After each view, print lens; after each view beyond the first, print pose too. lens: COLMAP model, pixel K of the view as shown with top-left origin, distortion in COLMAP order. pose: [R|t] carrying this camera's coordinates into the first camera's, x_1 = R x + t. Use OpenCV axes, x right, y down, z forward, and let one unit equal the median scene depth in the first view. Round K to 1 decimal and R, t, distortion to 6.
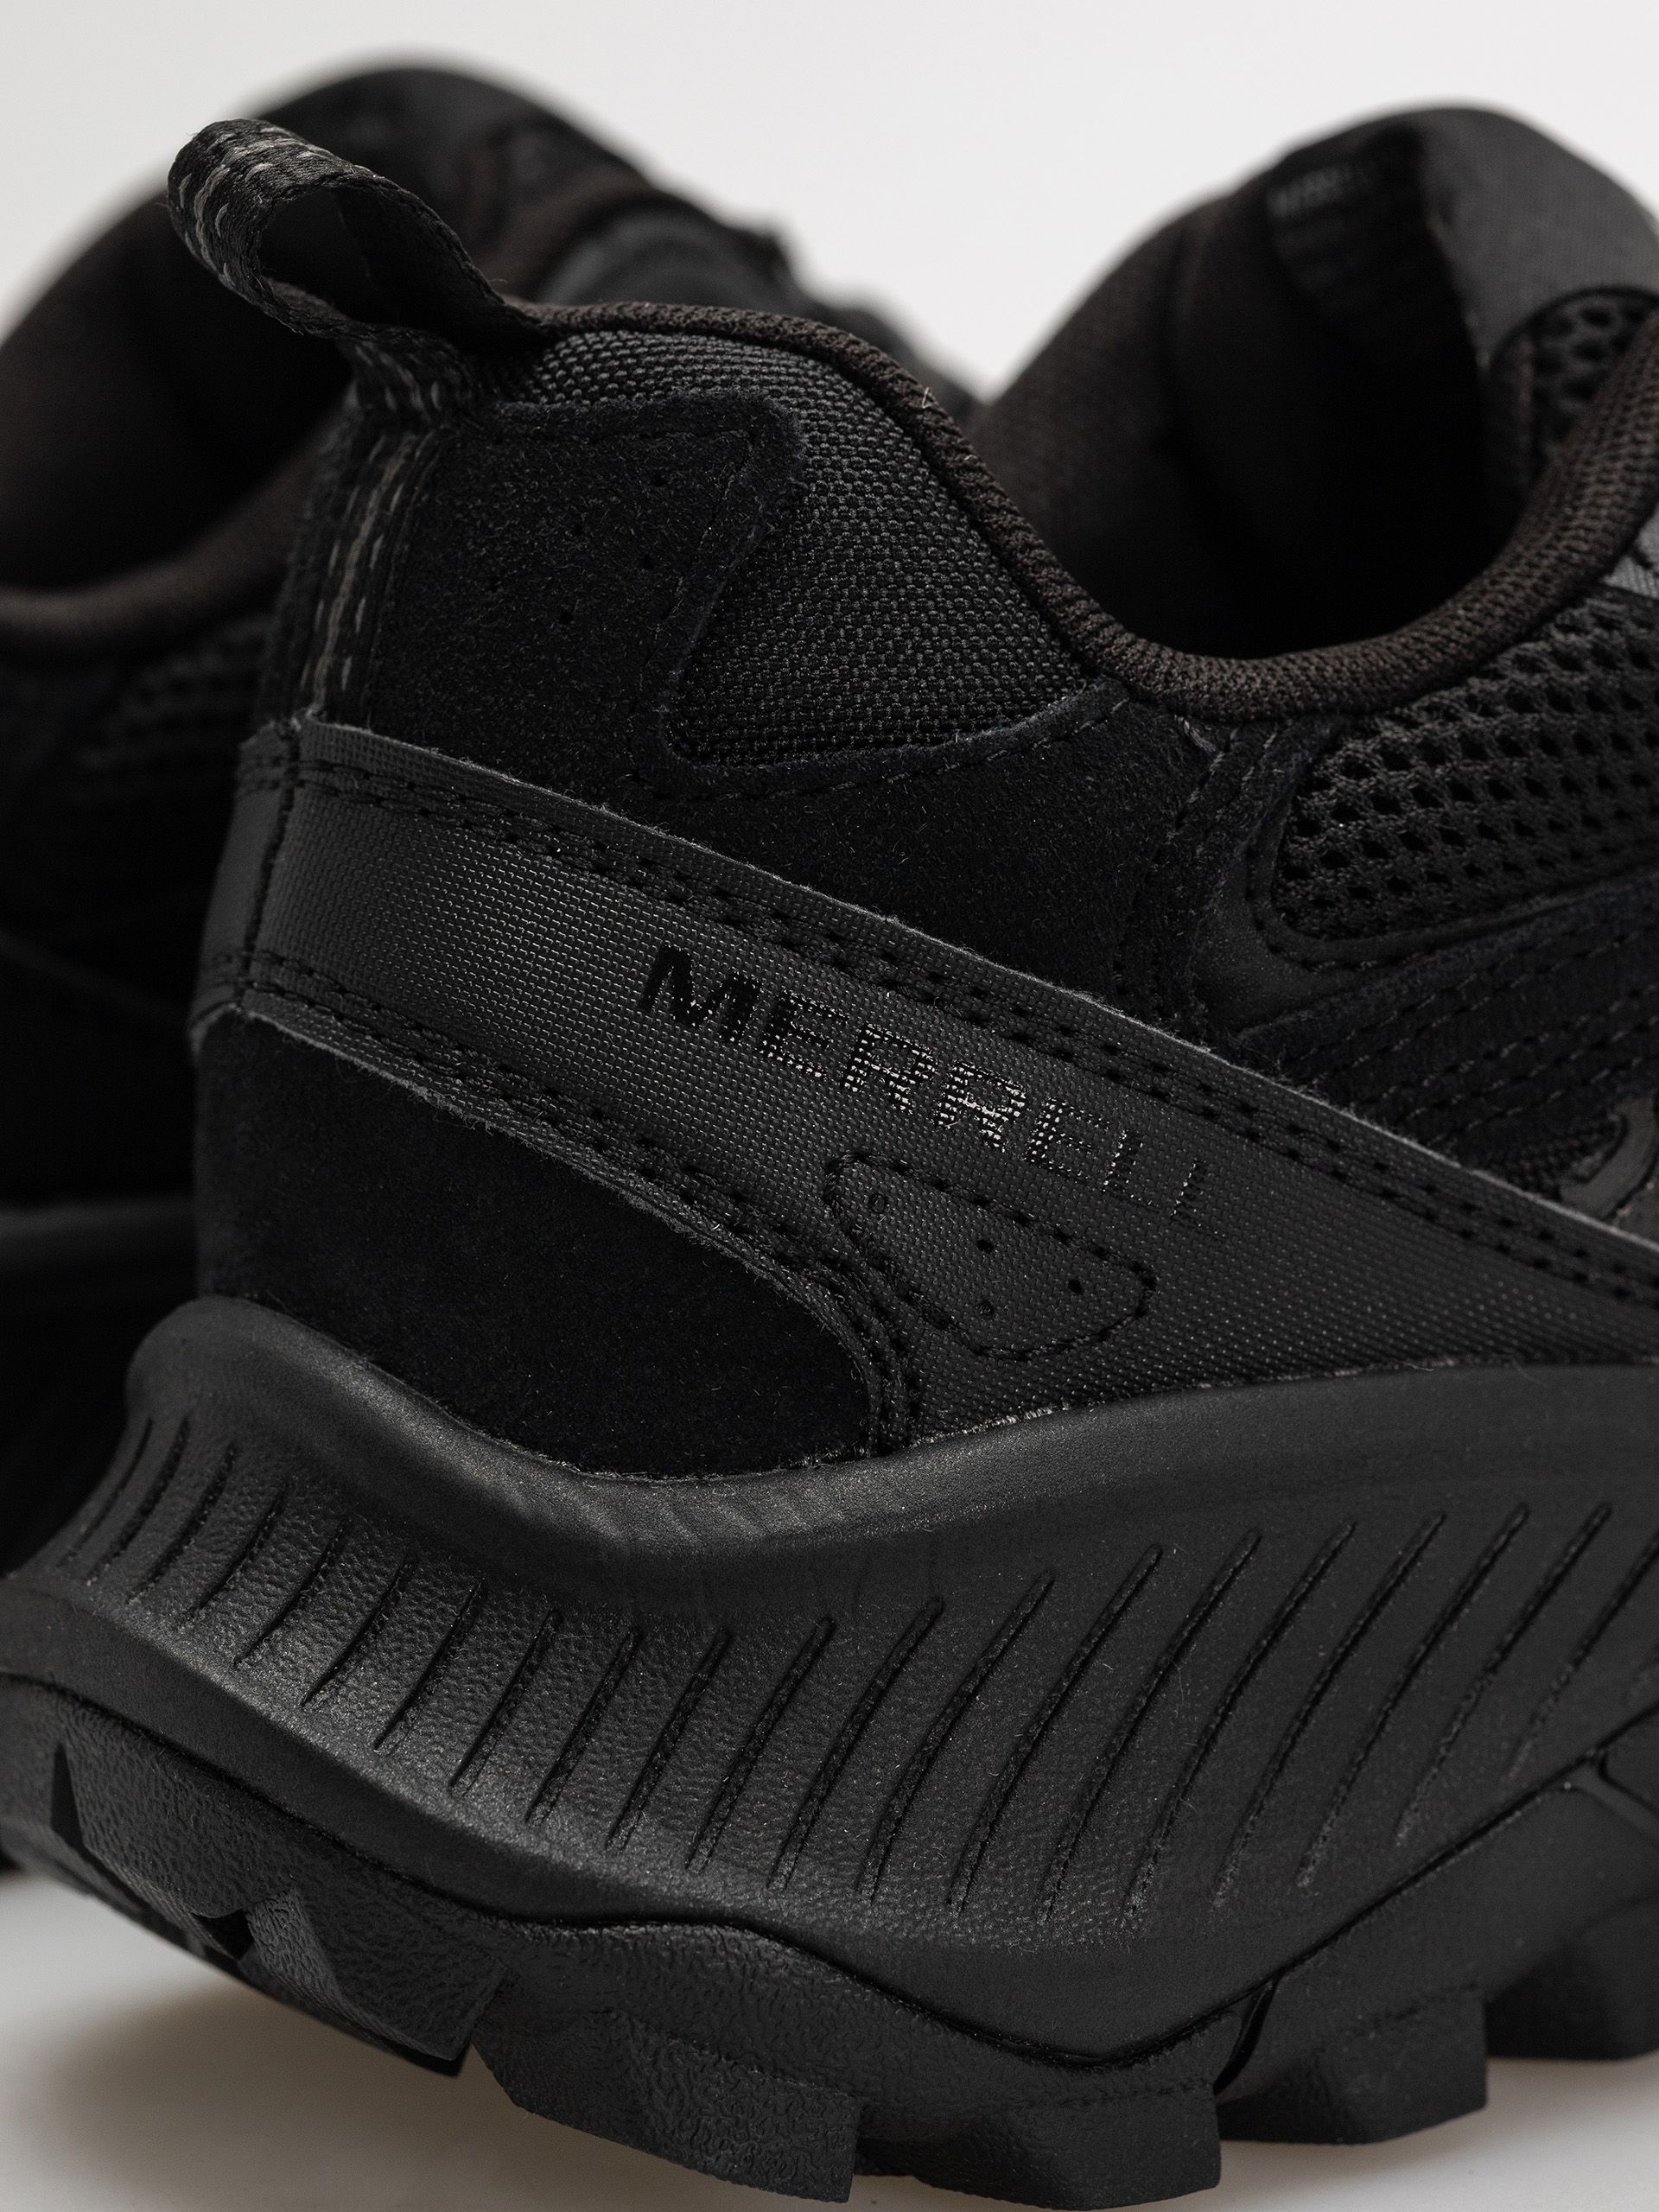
lens RADIAL K [[6781.3, 0, 831.1], [0, 6781.3, 1119.2], [0, 0, 1]] dist [0.087604, 0.000000]
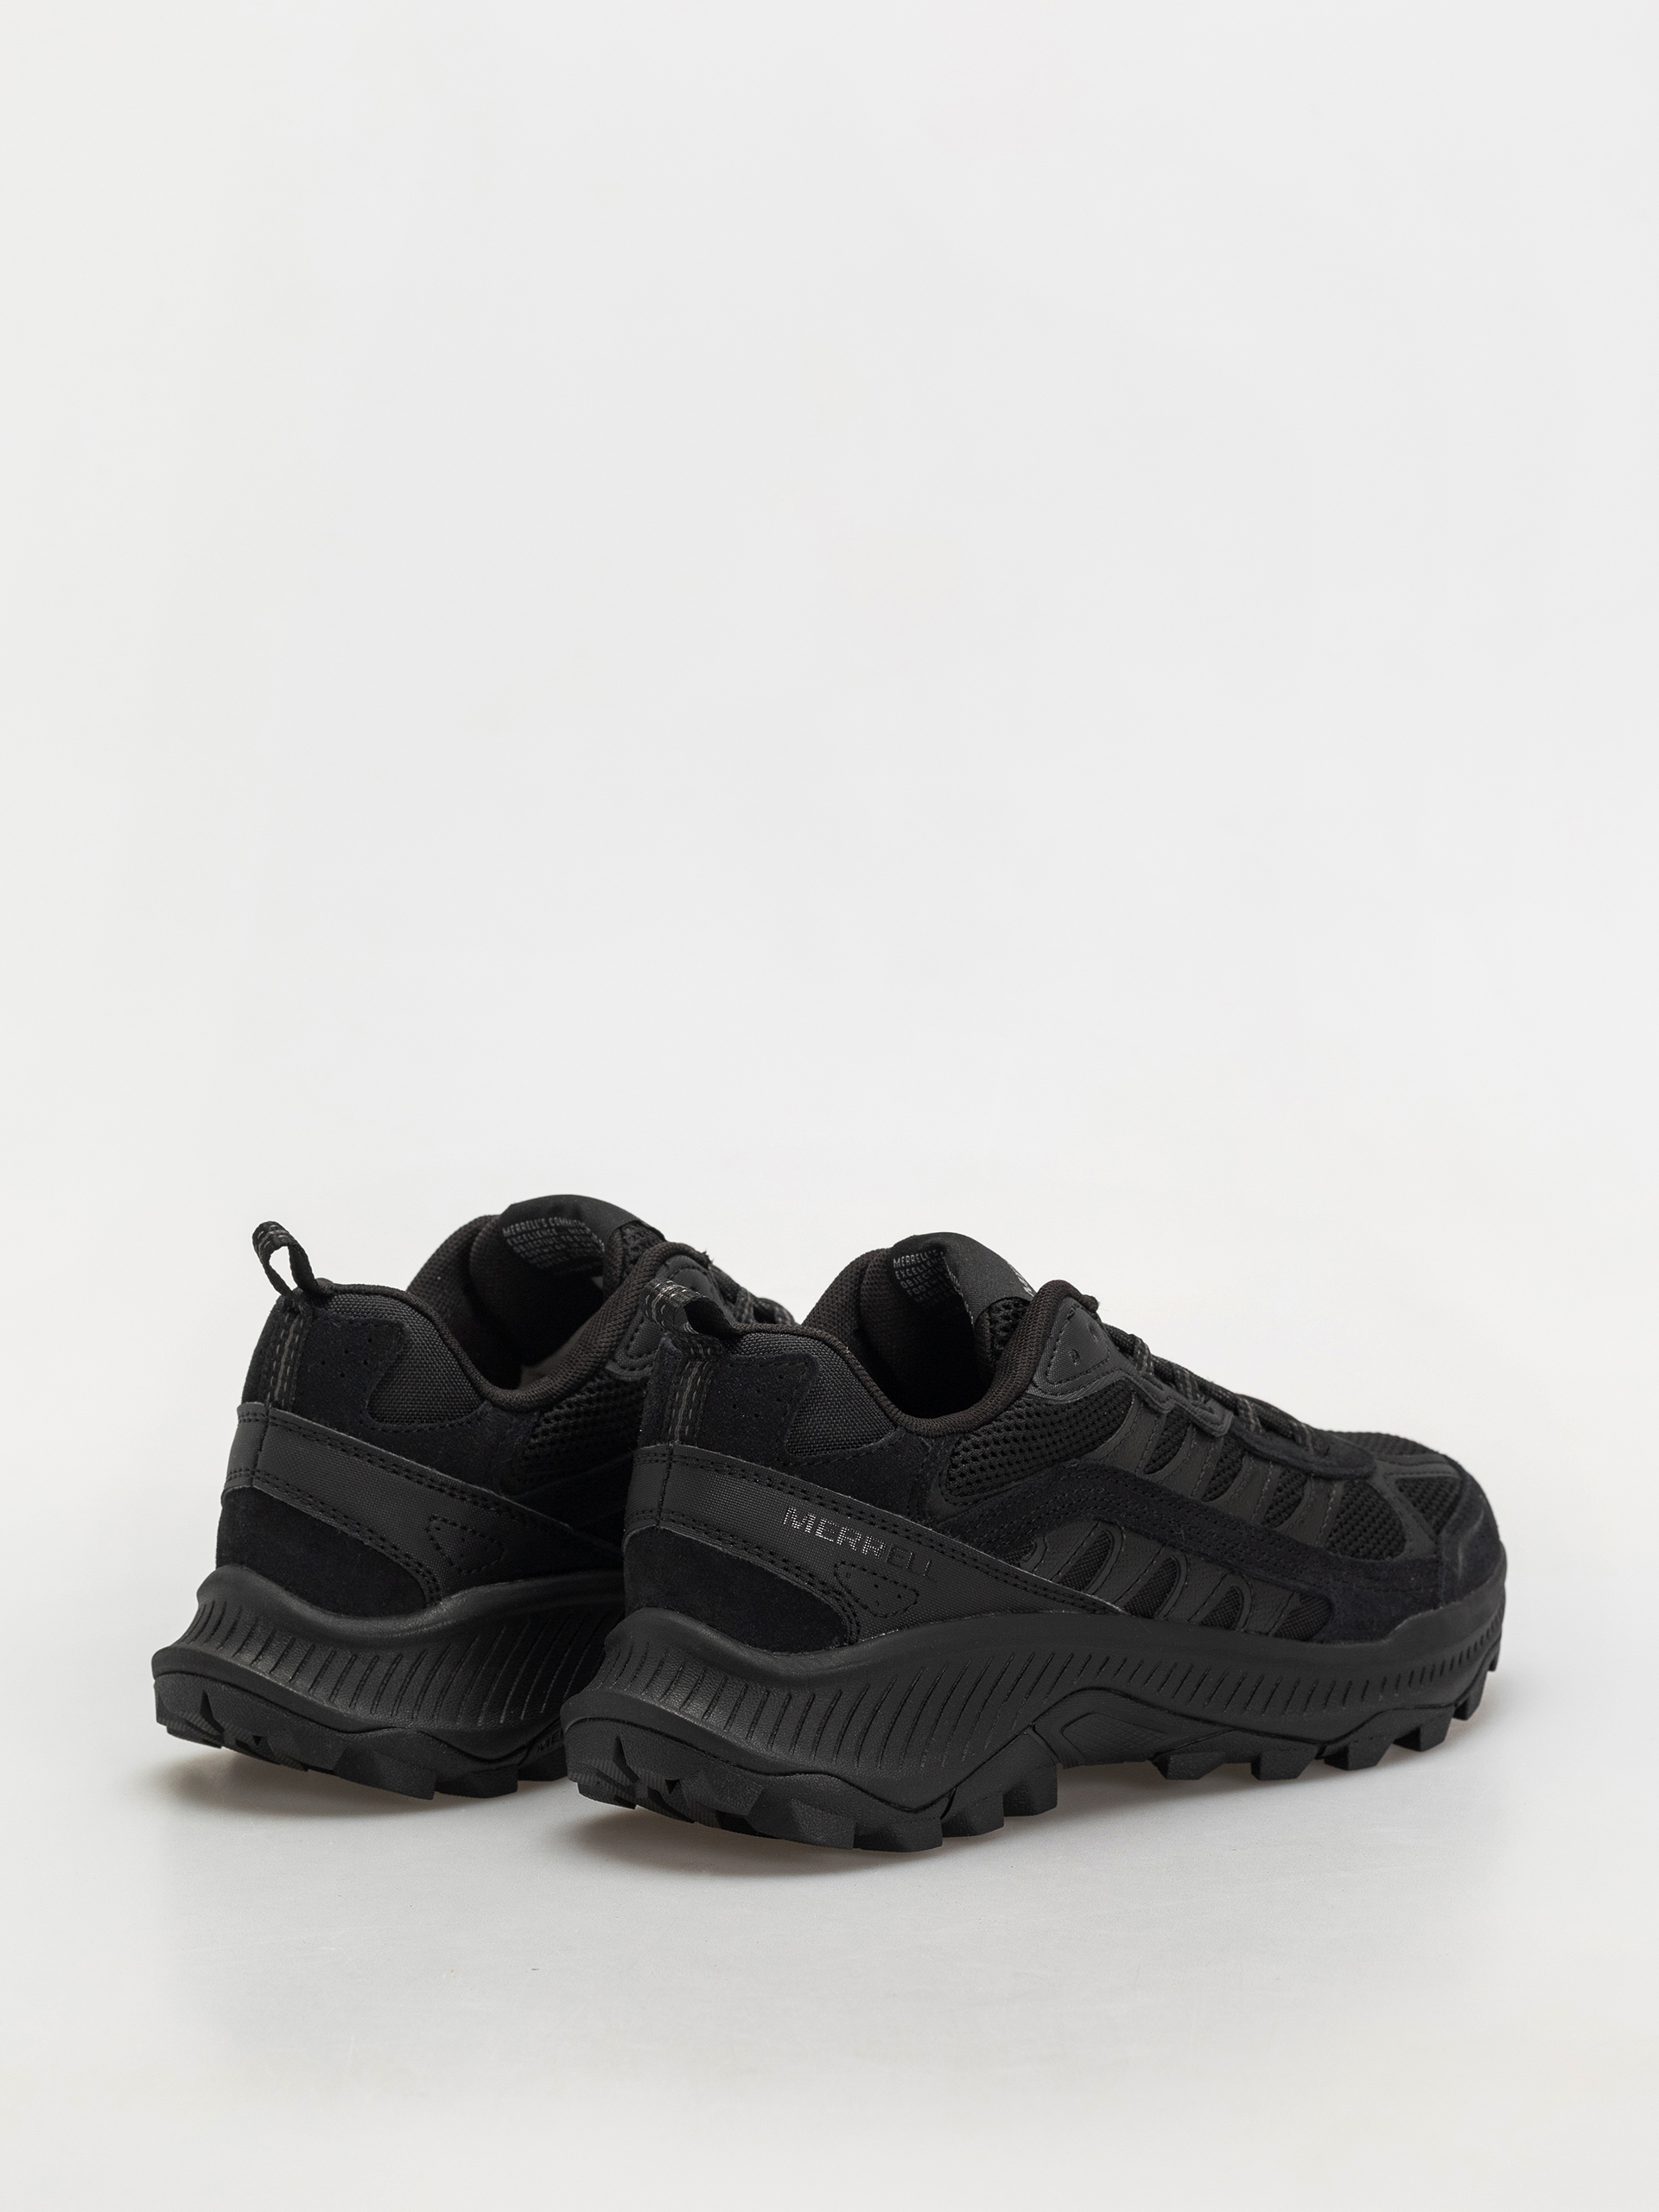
lens RADIAL K [[6781.3, 0, 825.7], [0, 6781.3, 1102.7], [0, 0, 1]] dist [0.087604, 0.000000]
pose [[0.976215, -0.020311, 0.215852, -0.767527], [0.029765, 0.998730, -0.040638, -0.091264], [-0.214753, 0.046096, 0.975580, -2.498984]]
